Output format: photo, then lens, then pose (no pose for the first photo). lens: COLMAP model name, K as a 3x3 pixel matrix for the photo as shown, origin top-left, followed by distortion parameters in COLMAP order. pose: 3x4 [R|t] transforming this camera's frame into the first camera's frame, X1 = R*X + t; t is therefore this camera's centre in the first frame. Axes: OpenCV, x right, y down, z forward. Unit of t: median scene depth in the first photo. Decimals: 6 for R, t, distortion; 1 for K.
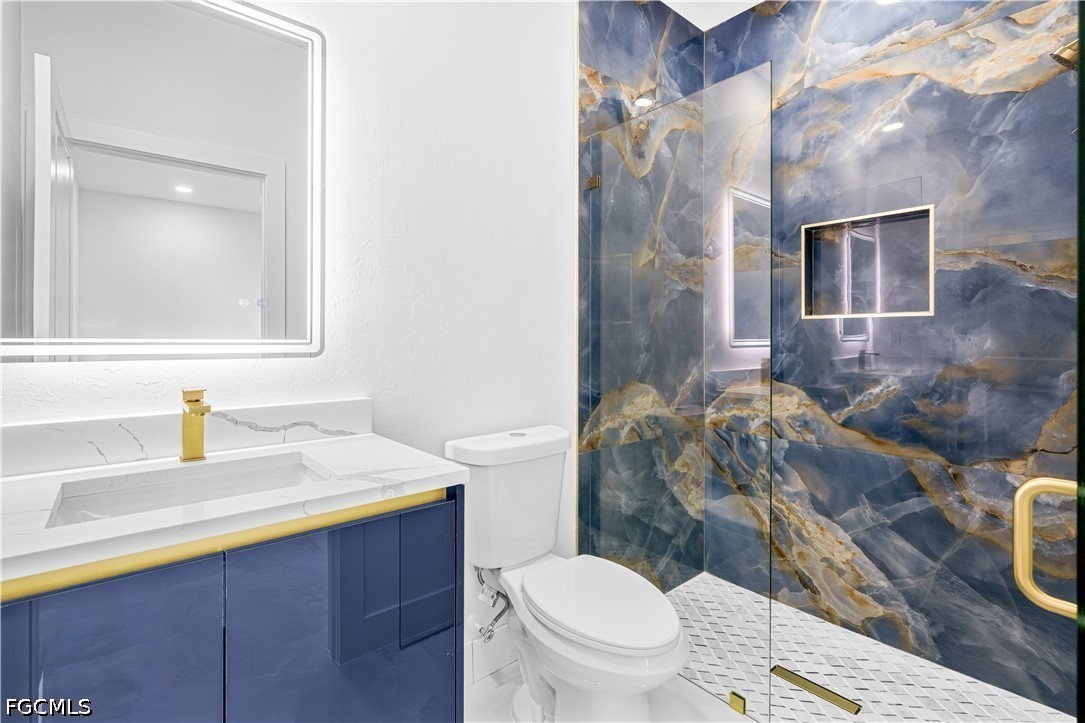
lens RADIAL K [[494.3, 0, 545.3], [0, 494.3, 367.3], [0, 0, 1]] dist [-0.012516, 0.002763]
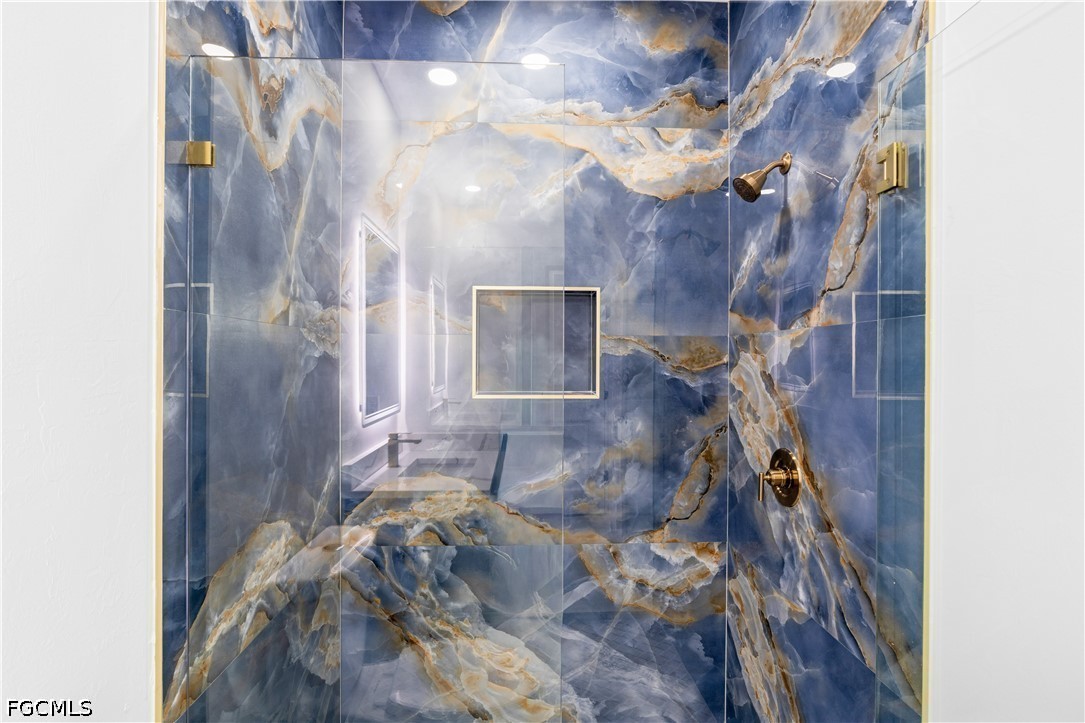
lens RADIAL K [[494.3, 0, 521.5], [0, 494.3, 365.8], [0, 0, 1]] dist [-0.012516, 0.002763]
pose [[0.633285, -0.005725, 0.773897, -0.071008], [0.035651, 0.999127, -0.021783, -0.141746], [-0.773097, 0.041385, 0.632937, 0.446232]]
